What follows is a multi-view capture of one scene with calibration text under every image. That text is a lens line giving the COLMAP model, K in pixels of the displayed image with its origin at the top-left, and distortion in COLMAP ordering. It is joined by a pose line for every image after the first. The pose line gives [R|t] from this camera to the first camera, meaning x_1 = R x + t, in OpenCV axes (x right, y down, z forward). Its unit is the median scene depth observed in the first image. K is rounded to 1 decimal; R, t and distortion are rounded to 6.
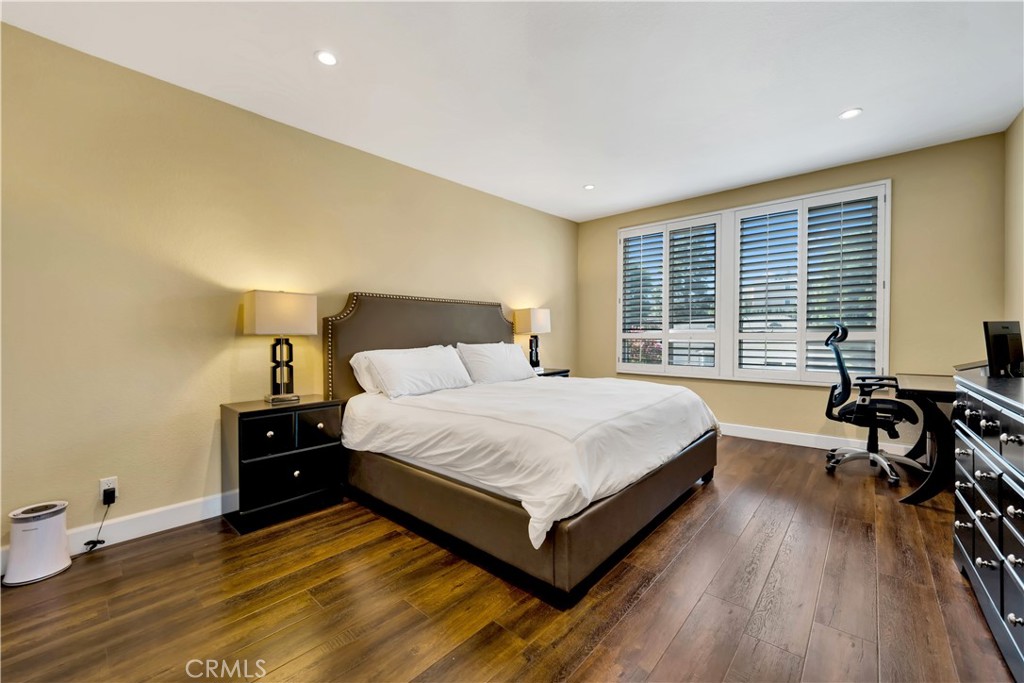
lens RADIAL K [[391.0, 0, 531.4], [0, 391.0, 335.0], [0, 0, 1]] dist [-0.000232, 0.000006]
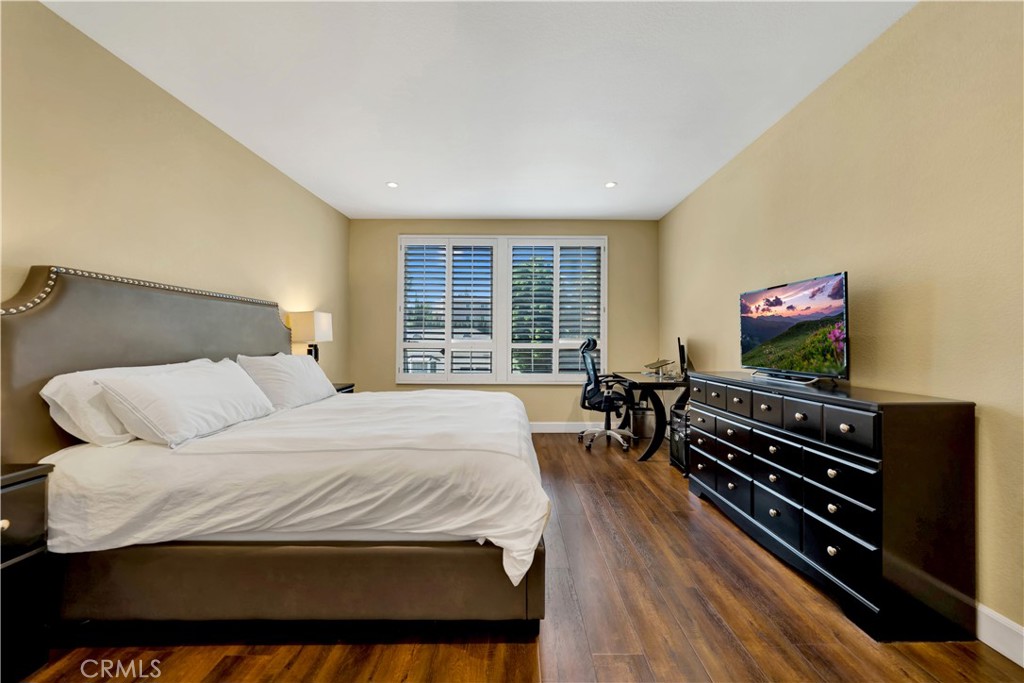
lens RADIAL K [[380.4, 0, 546.2], [0, 380.4, 337.2], [0, 0, 1]] dist [-0.000053, 0.000150]
pose [[0.771933, 0.016520, 0.635489, -0.228954], [-0.004648, 0.999782, -0.020345, -0.000773], [-0.635687, 0.012752, 0.771841, 0.129603]]
